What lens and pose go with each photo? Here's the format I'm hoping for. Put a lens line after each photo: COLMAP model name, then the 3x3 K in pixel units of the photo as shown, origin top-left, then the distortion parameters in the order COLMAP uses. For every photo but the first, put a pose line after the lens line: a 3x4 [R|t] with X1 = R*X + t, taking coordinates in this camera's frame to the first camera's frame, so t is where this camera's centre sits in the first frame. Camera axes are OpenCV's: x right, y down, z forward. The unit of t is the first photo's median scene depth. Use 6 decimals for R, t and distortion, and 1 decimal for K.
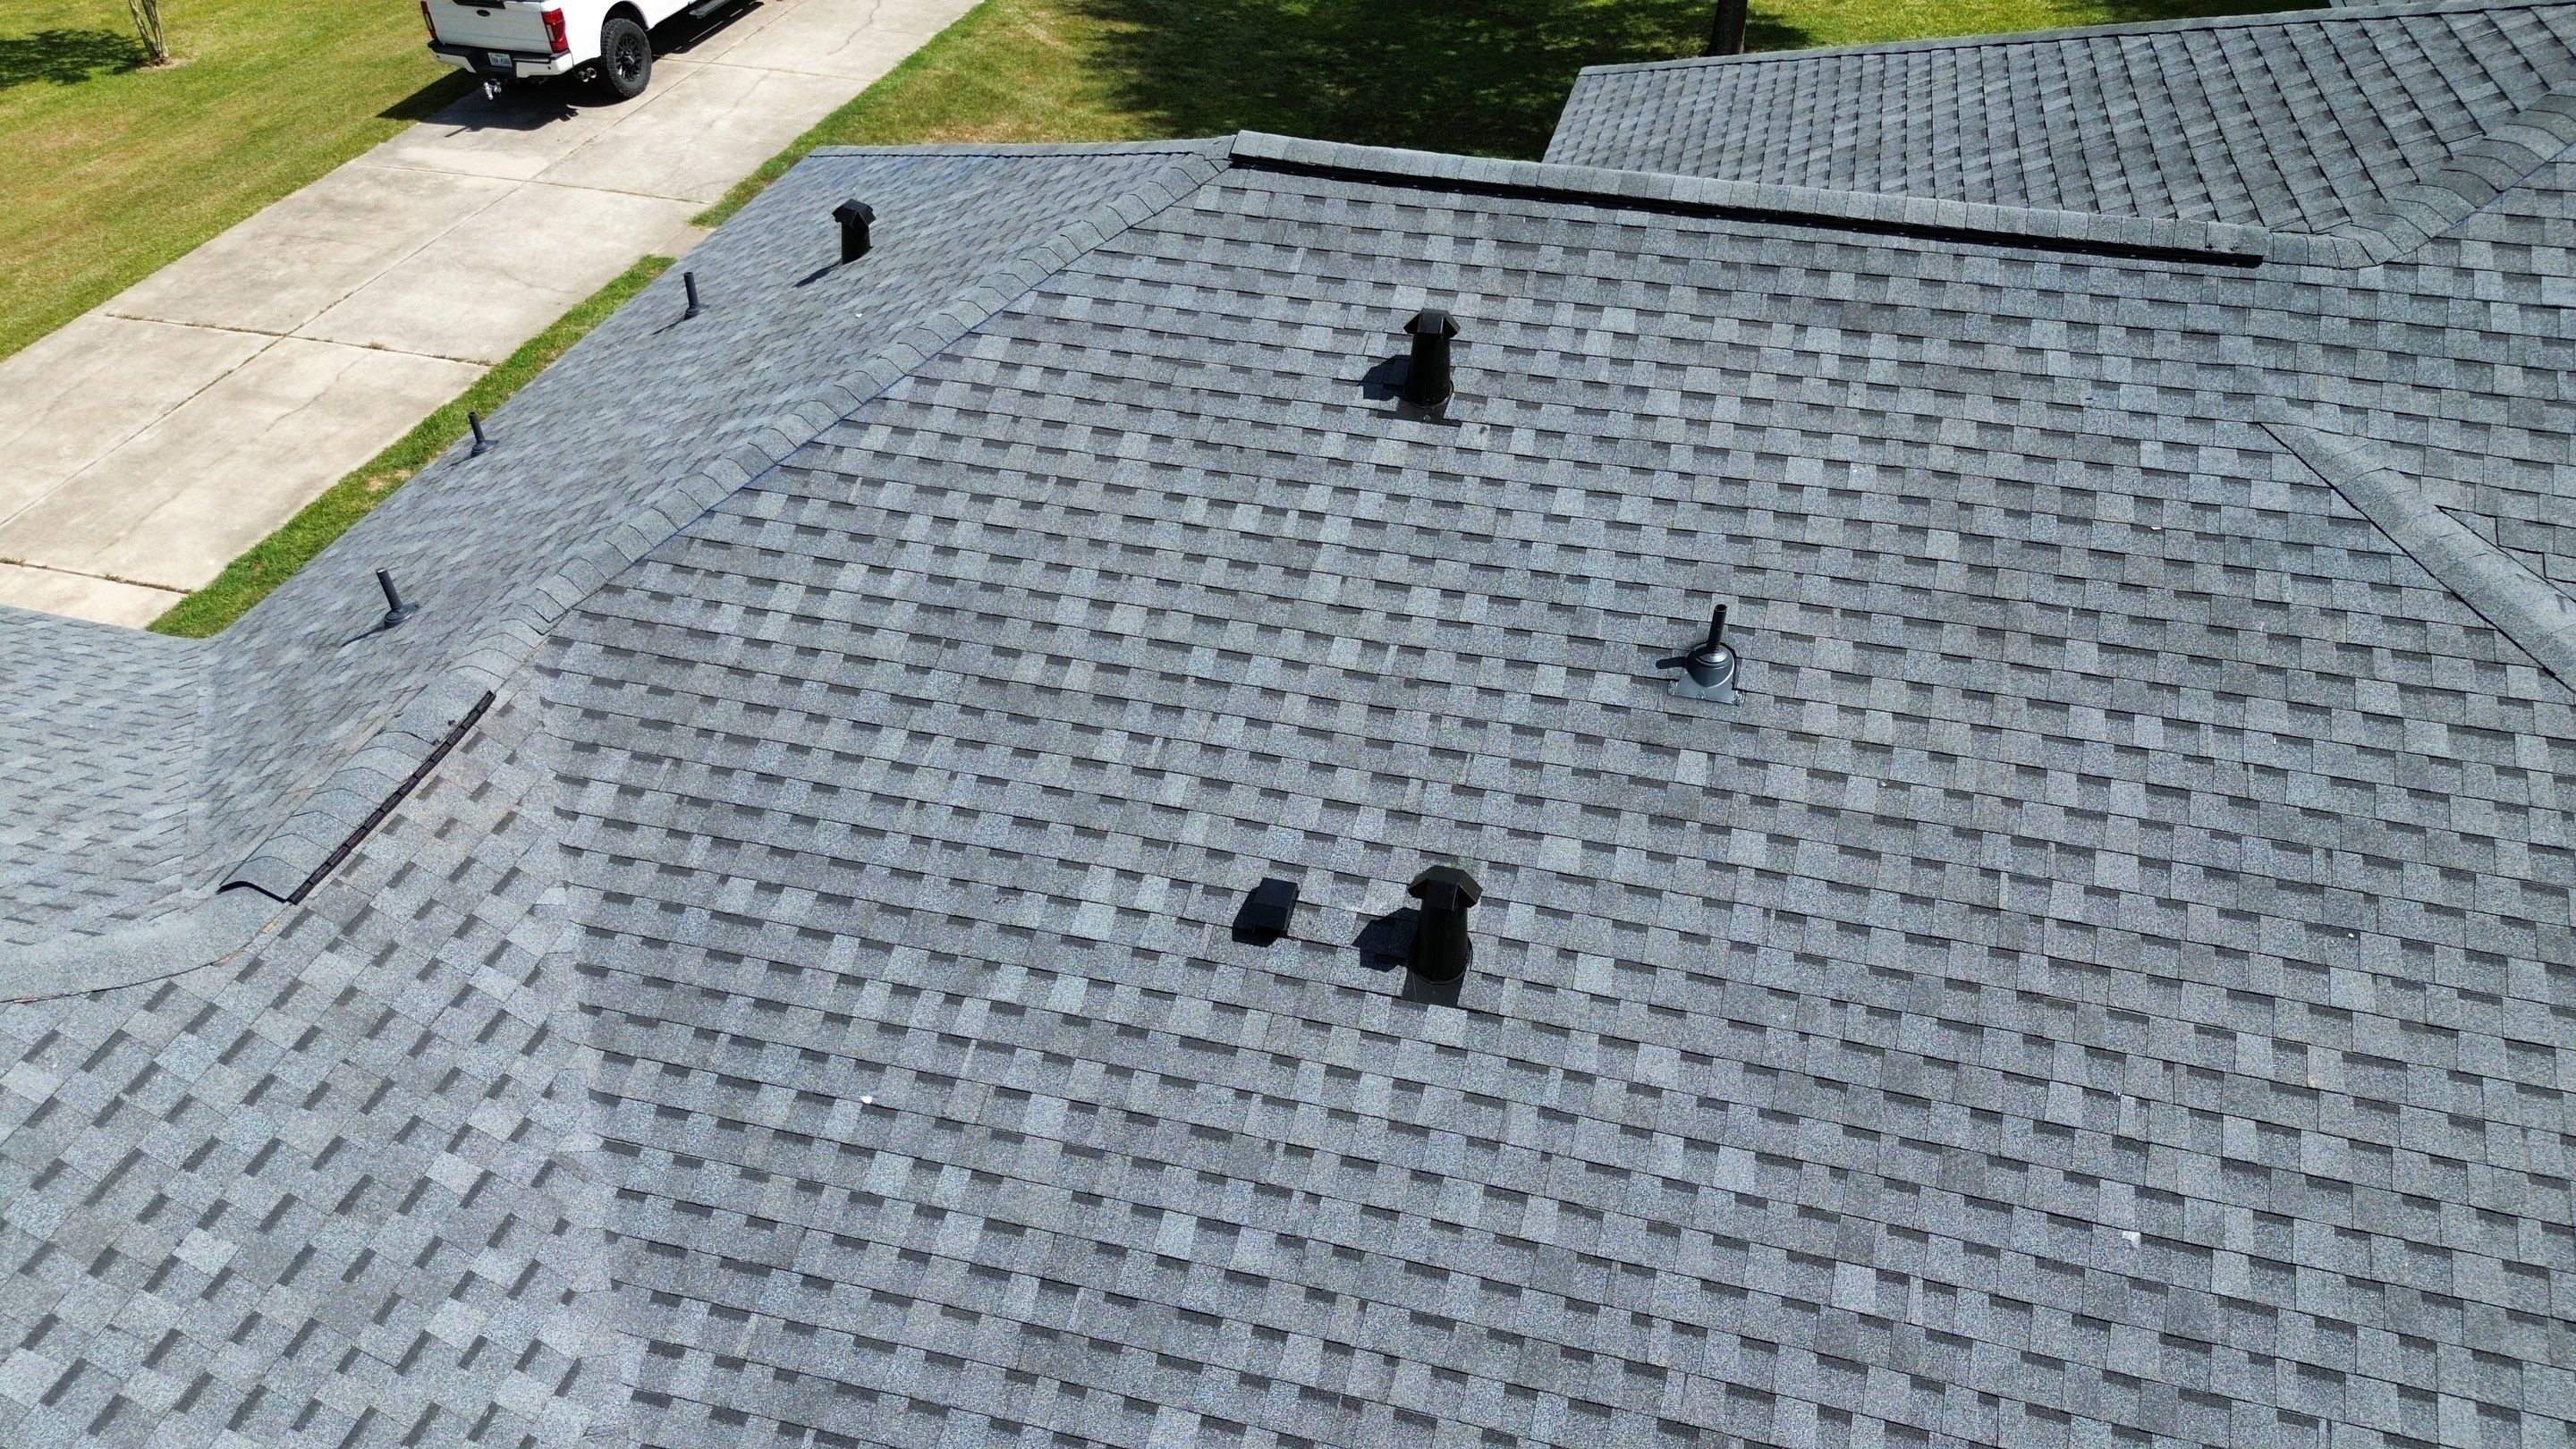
lens RADIAL K [[1831.9, 0, 1280.9], [0, 1831.9, 725.0], [0, 0, 1]] dist [0.076330, -0.081999]
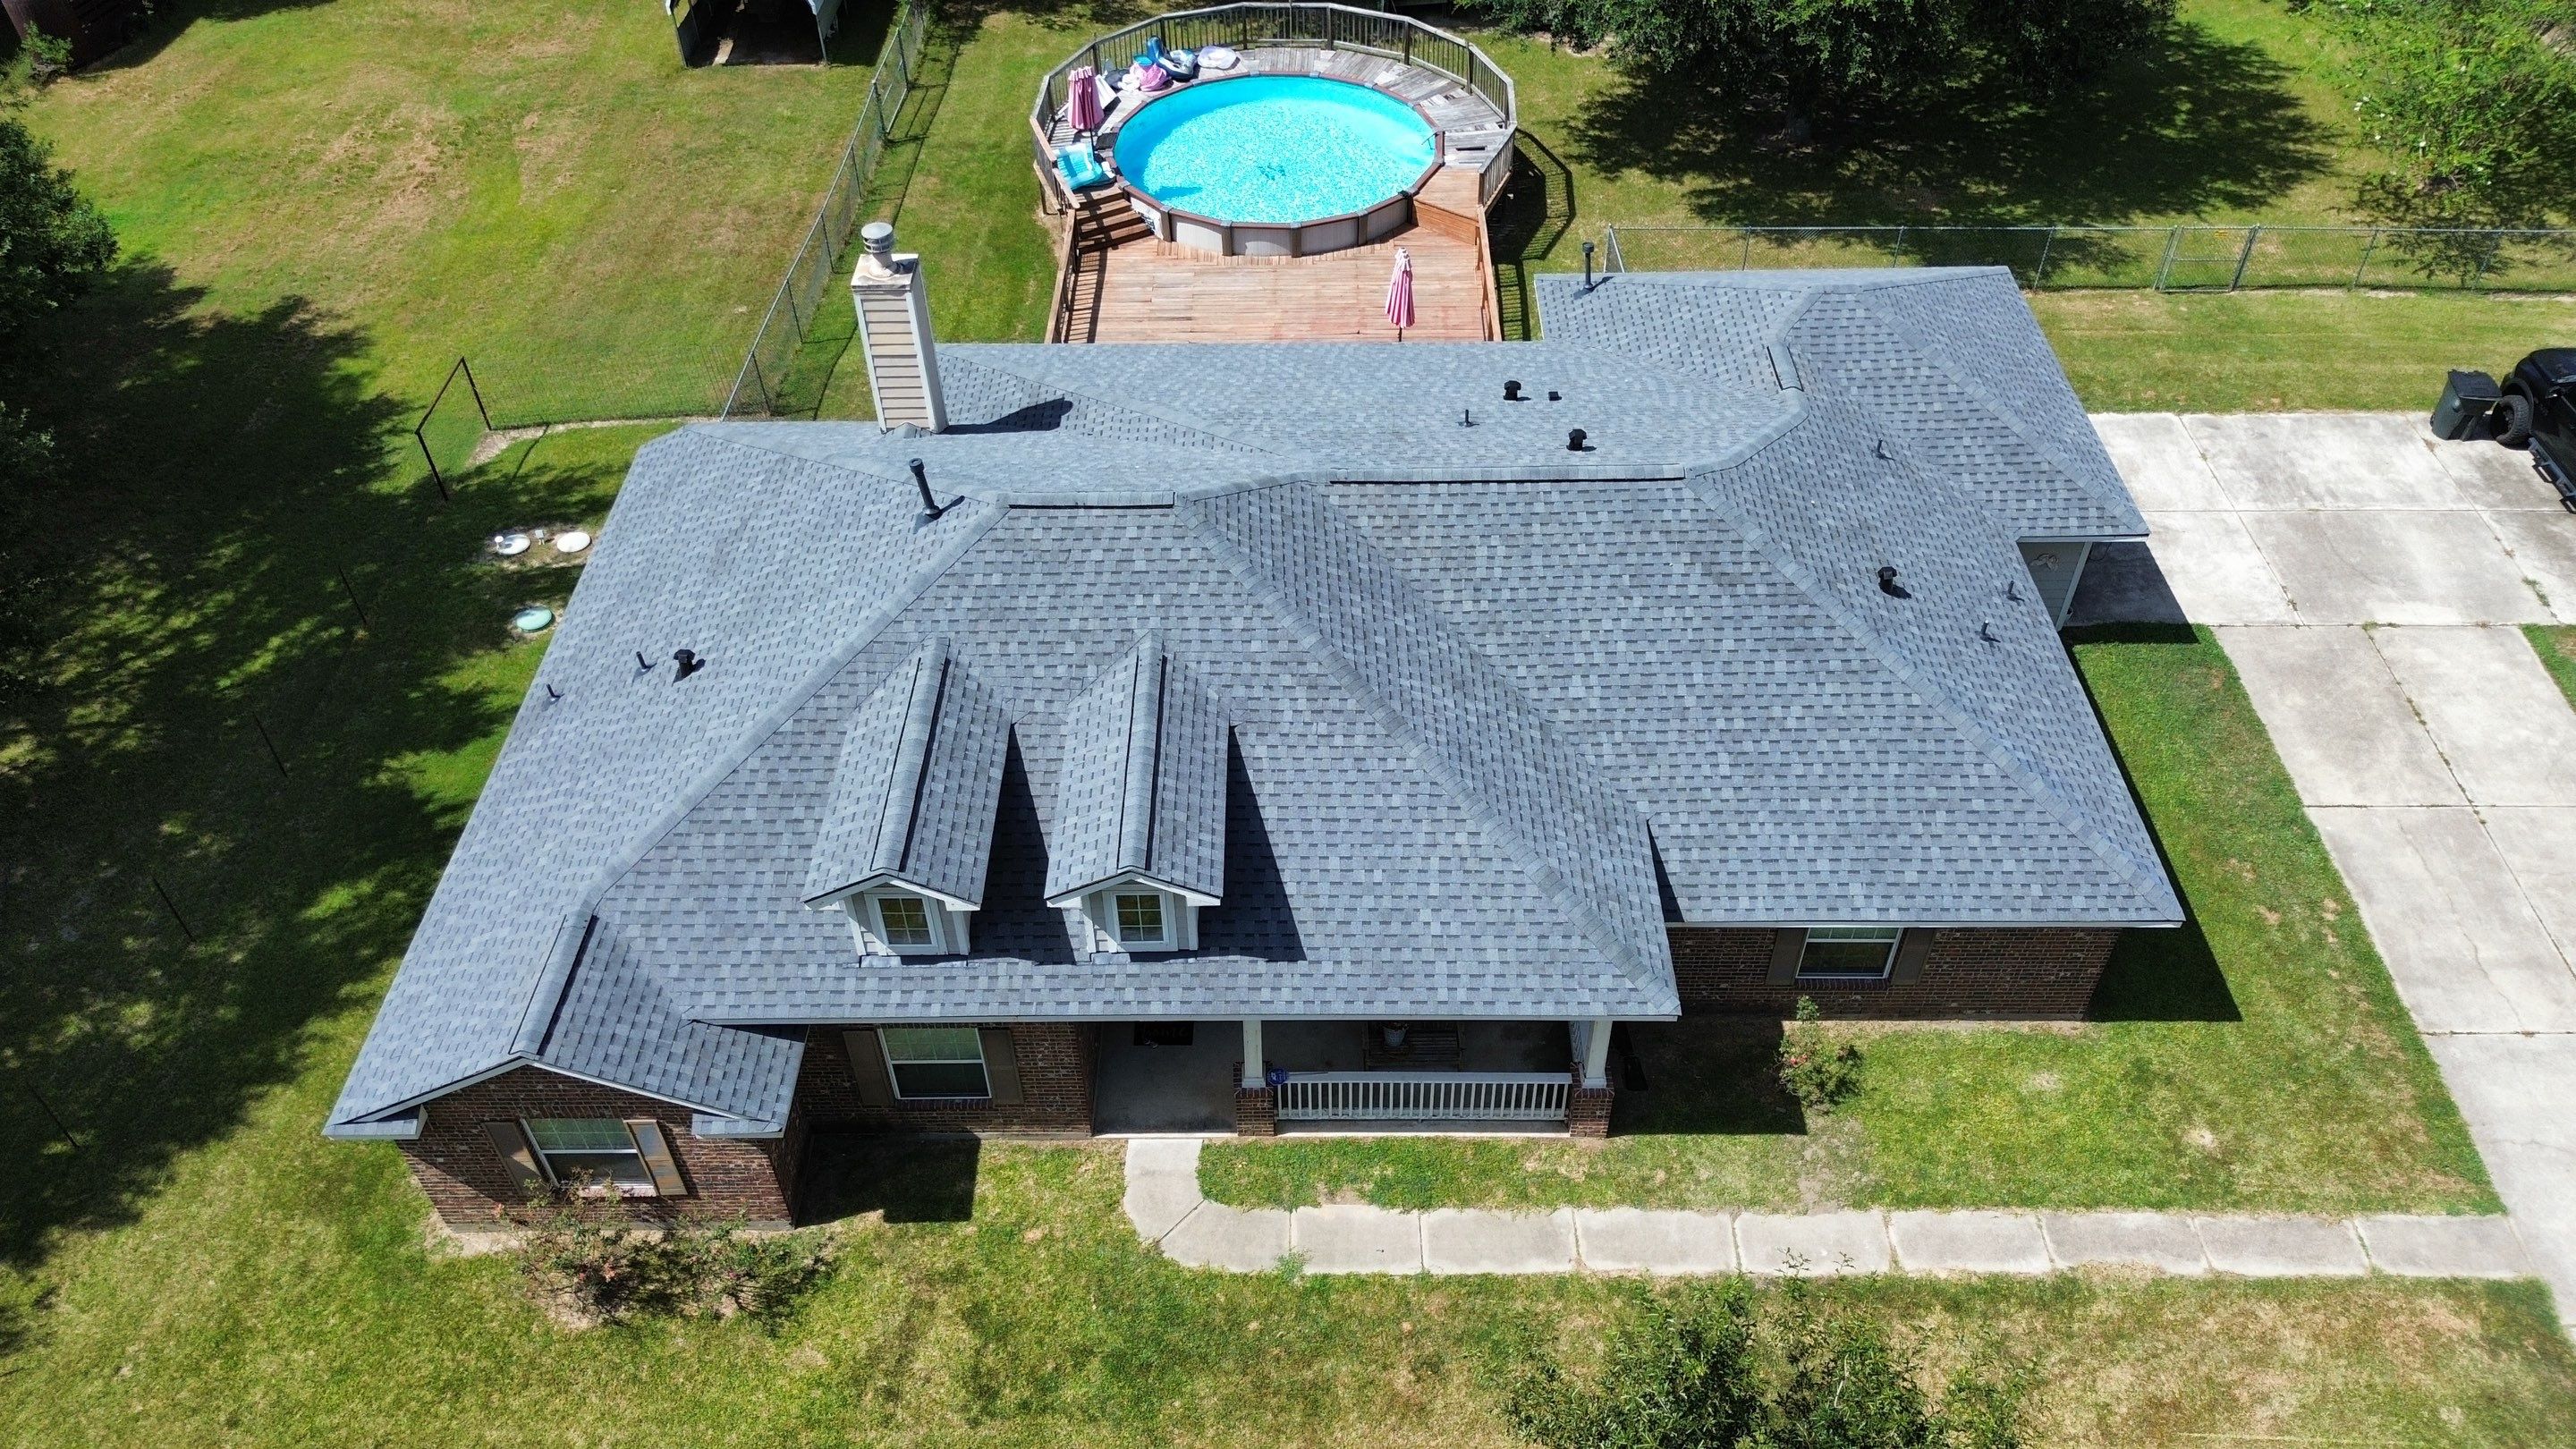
lens RADIAL K [[1831.9, 0, 1293.3], [0, 1831.9, 724.8], [0, 0, 1]] dist [0.076330, -0.081999]
pose [[-0.965364, 0.195810, -0.172429, 1.254382], [-0.146136, 0.141693, 0.979065, -3.324253], [0.216142, 0.970351, -0.108170, 1.813380]]
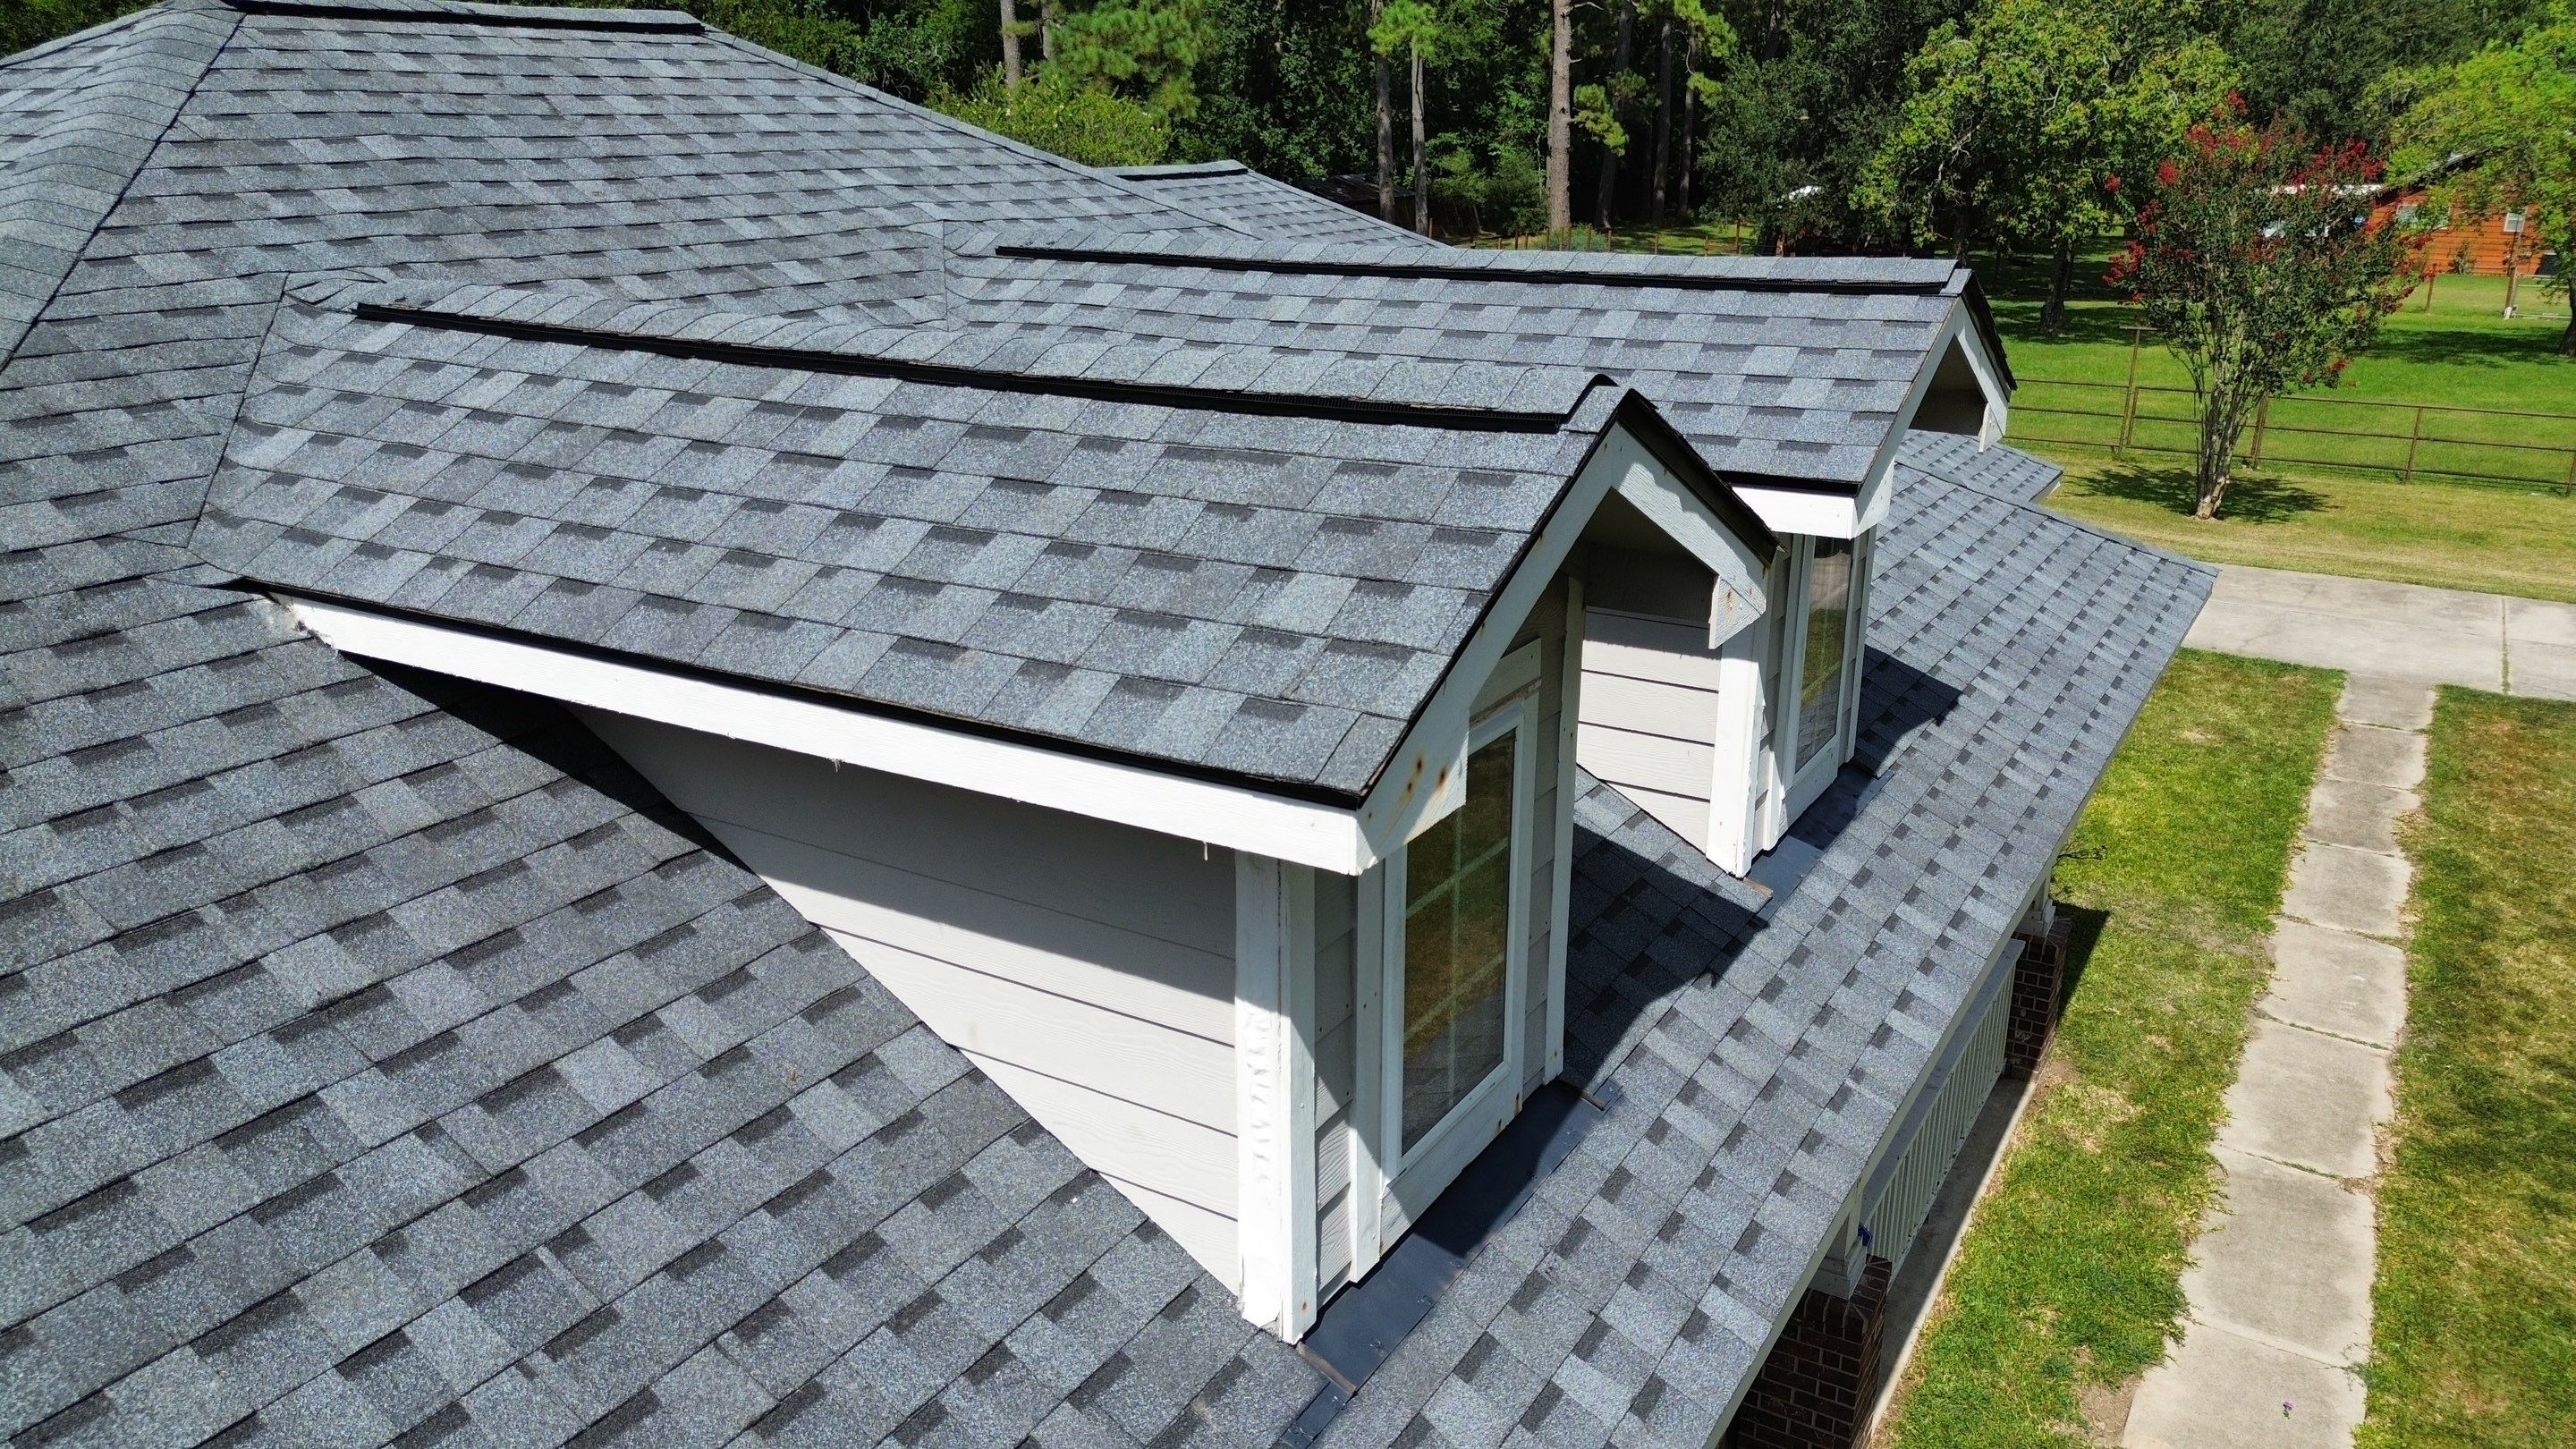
lens RADIAL K [[1831.9, 0, 1298.6], [0, 1831.9, 728.1], [0, 0, 1]] dist [0.076330, -0.081999]
pose [[-0.276148, 0.315843, -0.907737, 1.833434], [-0.608207, 0.673874, 0.419497, -0.816257], [0.744195, 0.667935, 0.006009, 1.607345]]
